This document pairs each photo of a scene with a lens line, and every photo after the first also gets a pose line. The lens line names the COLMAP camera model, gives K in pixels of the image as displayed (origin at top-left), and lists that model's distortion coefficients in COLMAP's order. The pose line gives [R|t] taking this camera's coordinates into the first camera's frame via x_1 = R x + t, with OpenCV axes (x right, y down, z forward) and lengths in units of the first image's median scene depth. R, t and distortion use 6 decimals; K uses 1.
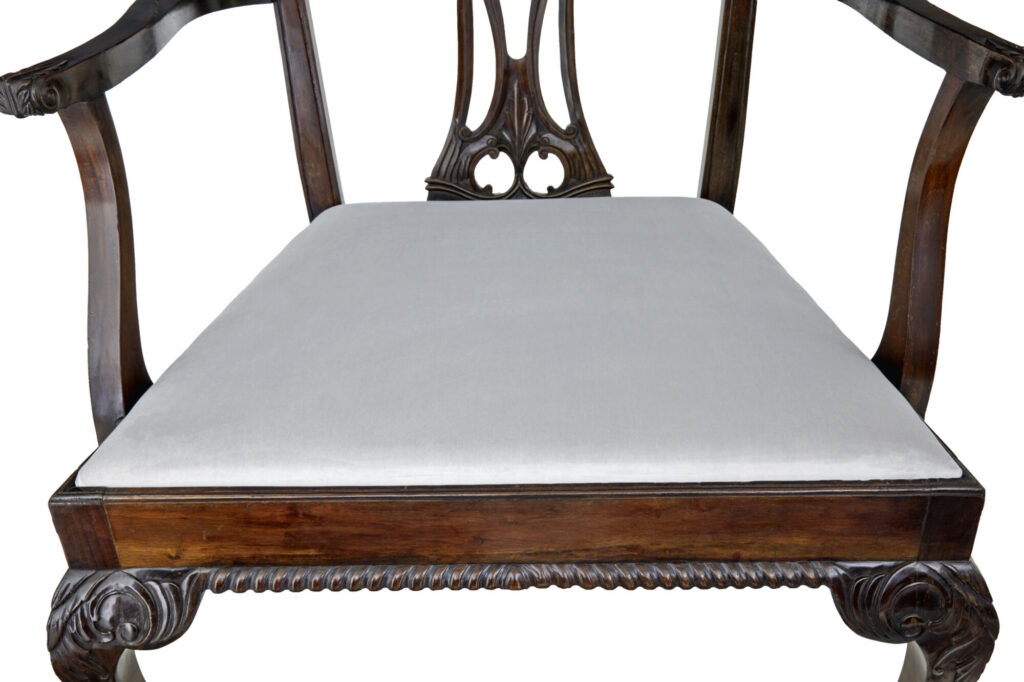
lens RADIAL K [[1008.4, 0, 522.2], [0, 1008.4, 347.3], [0, 0, 1]] dist [0.003000, 0.000000]
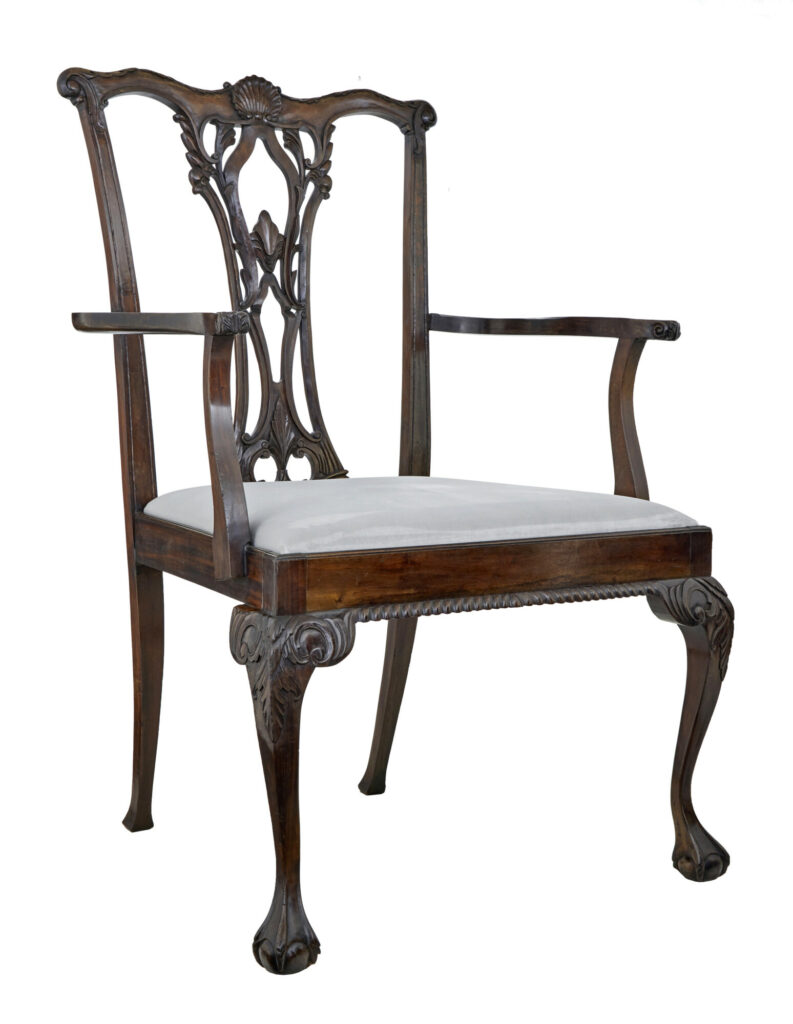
lens RADIAL K [[1839.0, 0, 394.8], [0, 1839.0, 508.8], [0, 0, 1]] dist [-0.046481, 0.000000]
pose [[0.820885, -0.026915, 0.570459, -1.890389], [0.251980, 0.913470, -0.319497, 1.008852], [-0.512497, 0.406015, 0.756636, -1.239215]]
